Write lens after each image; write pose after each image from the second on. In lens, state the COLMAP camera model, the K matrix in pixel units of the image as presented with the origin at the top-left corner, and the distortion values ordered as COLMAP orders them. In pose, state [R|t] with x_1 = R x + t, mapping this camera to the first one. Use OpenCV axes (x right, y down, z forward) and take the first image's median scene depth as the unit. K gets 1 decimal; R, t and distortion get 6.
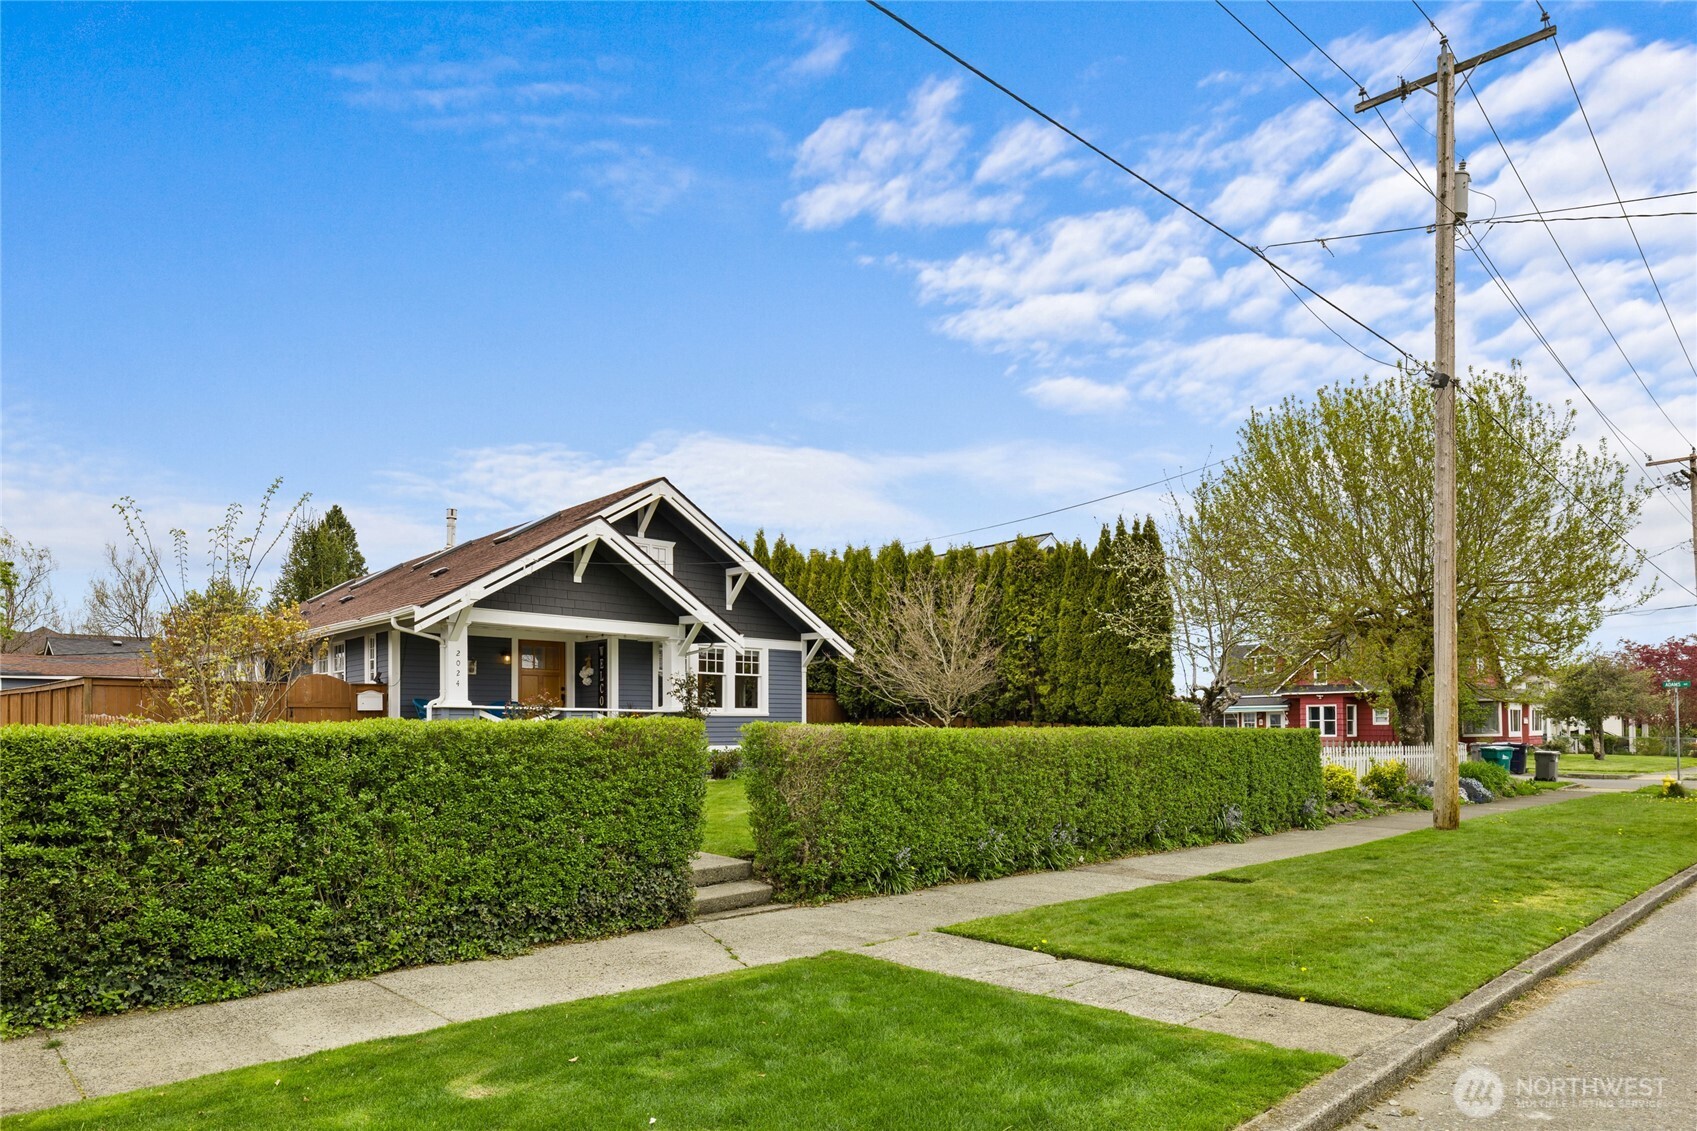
lens RADIAL K [[993.0, 0, 848.5], [0, 993.0, 565.5], [0, 0, 1]] dist [0.000713, 0.000461]
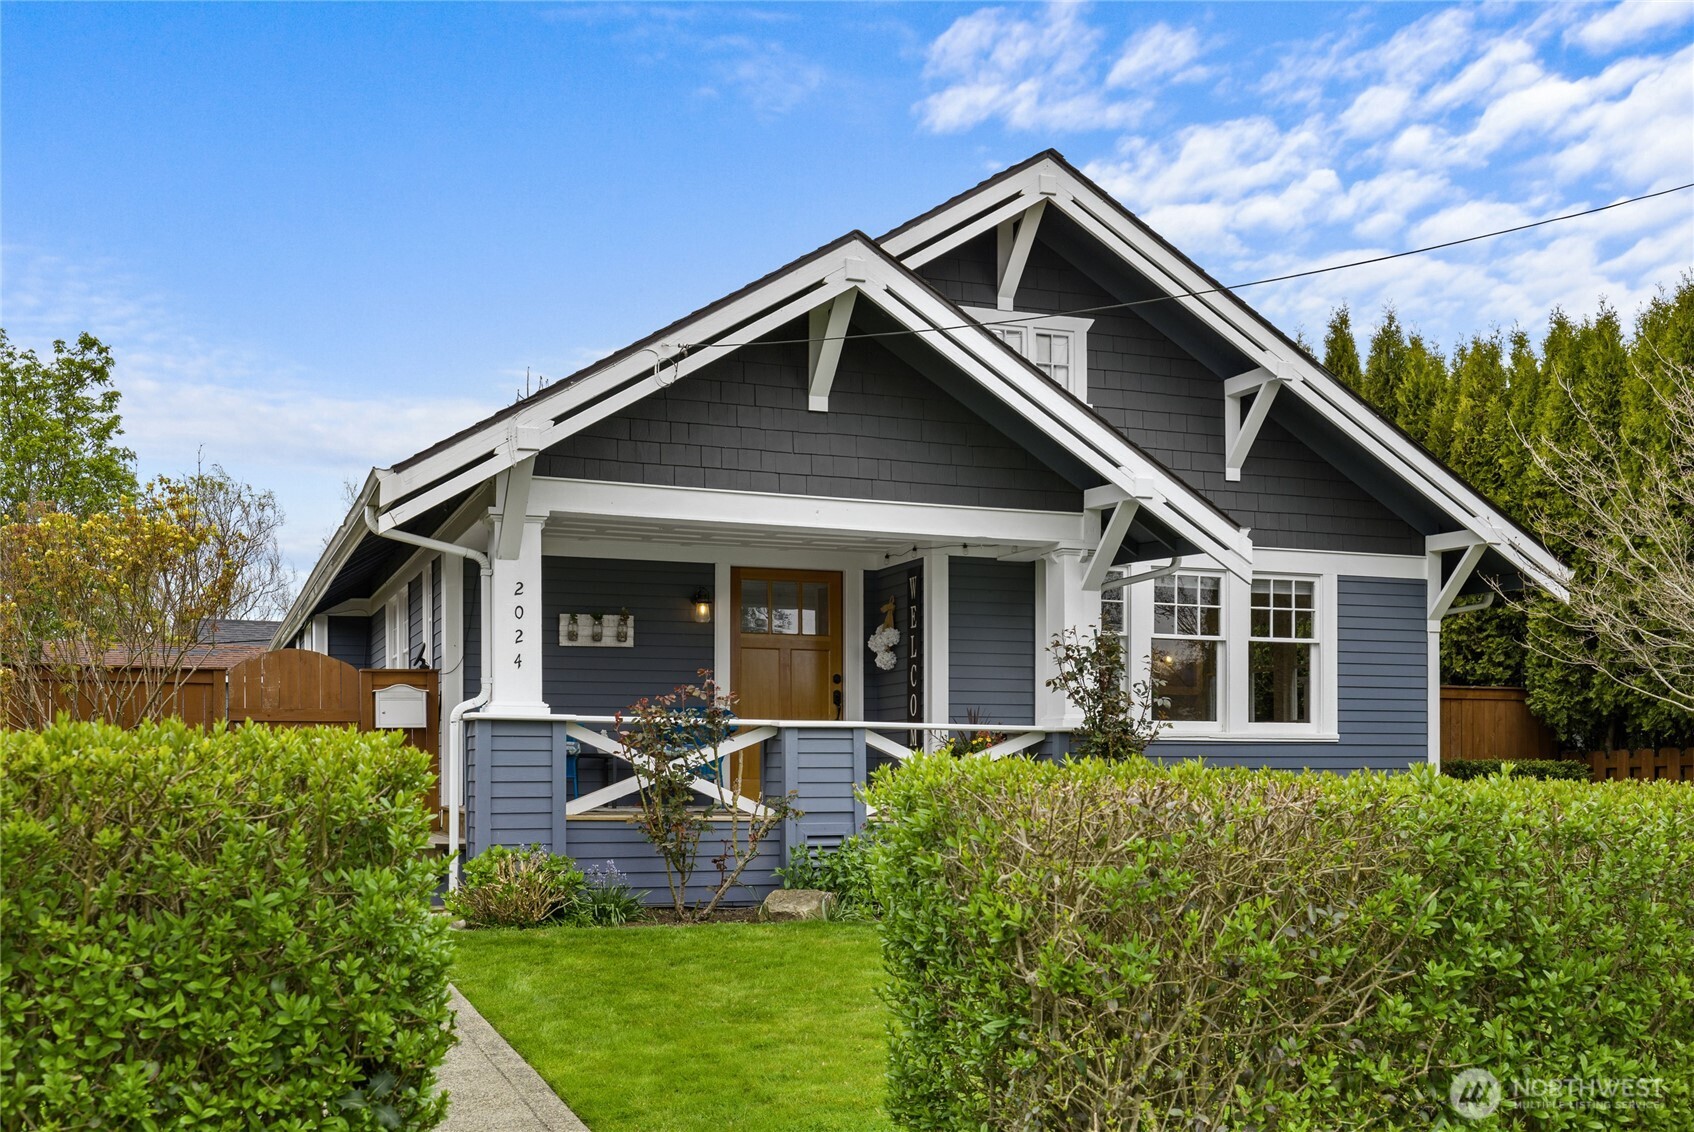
lens RADIAL K [[1771.7, 0, 847.8], [0, 1771.7, 715.9], [0, 0, 1]] dist [-0.009023, -0.016021]
pose [[0.923348, -0.004865, -0.383934, 0.010124], [0.055949, 0.990952, 0.121998, 0.043613], [0.379867, -0.134127, 0.915266, 0.278012]]
